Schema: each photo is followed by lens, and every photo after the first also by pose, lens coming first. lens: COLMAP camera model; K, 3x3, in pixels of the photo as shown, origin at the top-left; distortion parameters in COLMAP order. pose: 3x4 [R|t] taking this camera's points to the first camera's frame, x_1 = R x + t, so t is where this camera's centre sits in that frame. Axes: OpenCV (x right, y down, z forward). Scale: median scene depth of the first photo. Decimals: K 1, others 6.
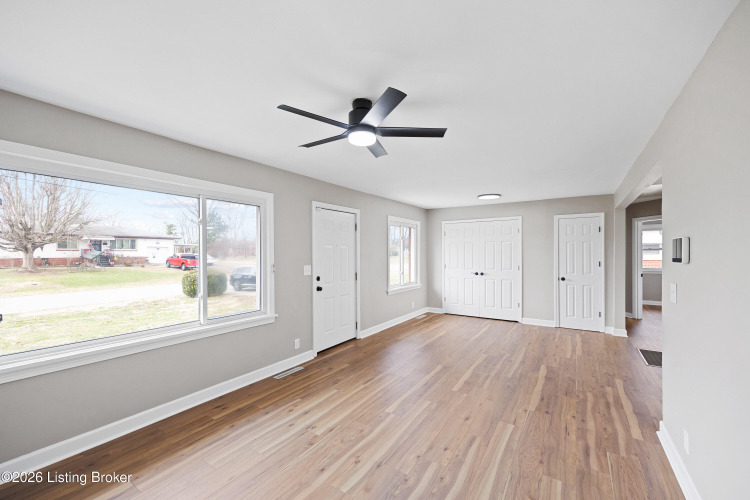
lens RADIAL K [[299.7, 0, 380.4], [0, 299.7, 253.3], [0, 0, 1]] dist [0.000432, 0.000182]
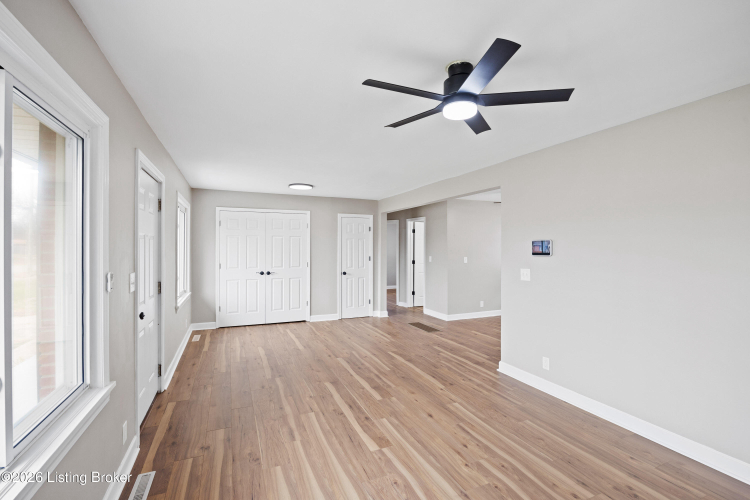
lens RADIAL K [[336.4, 0, 372.5], [0, 336.4, 246.2], [0, 0, 1]] dist [-0.019228, -0.000042]
pose [[0.565030, 0.008957, 0.825022, -0.517333], [-0.001722, 0.999952, -0.009677, -0.000136], [-0.825069, 0.004047, 0.565018, 0.368330]]
